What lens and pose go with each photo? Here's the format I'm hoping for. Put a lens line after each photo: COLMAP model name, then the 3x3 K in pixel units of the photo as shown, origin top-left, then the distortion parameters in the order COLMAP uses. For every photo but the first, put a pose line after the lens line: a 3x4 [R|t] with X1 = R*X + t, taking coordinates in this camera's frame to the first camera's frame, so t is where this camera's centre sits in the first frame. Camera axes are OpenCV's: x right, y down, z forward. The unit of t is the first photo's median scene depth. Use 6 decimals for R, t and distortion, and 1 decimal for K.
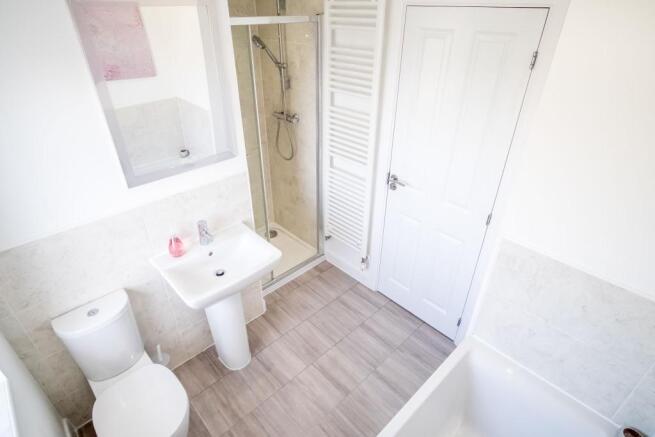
lens RADIAL K [[354.0, 0, 327.5], [0, 354.0, 218.7], [0, 0, 1]] dist [-0.008724, 0.001881]
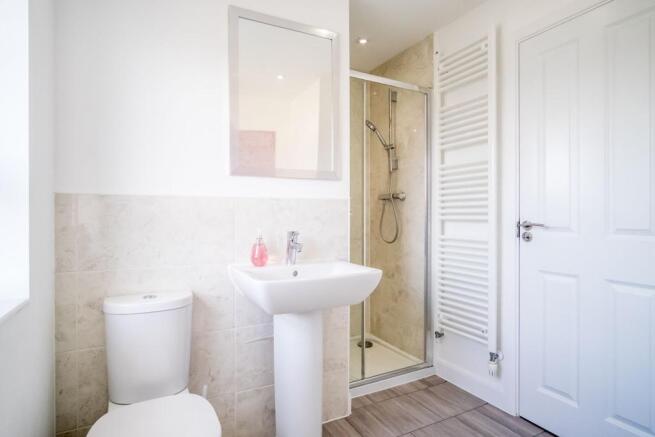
lens RADIAL K [[354.0, 0, 327.0], [0, 354.0, 217.9], [0, 0, 1]] dist [-0.008724, 0.001881]
pose [[0.961625, -0.004586, -0.274327, -0.023365], [-0.139031, 0.853835, -0.501633, 0.287025], [0.236531, 0.520523, 0.820432, 0.197588]]
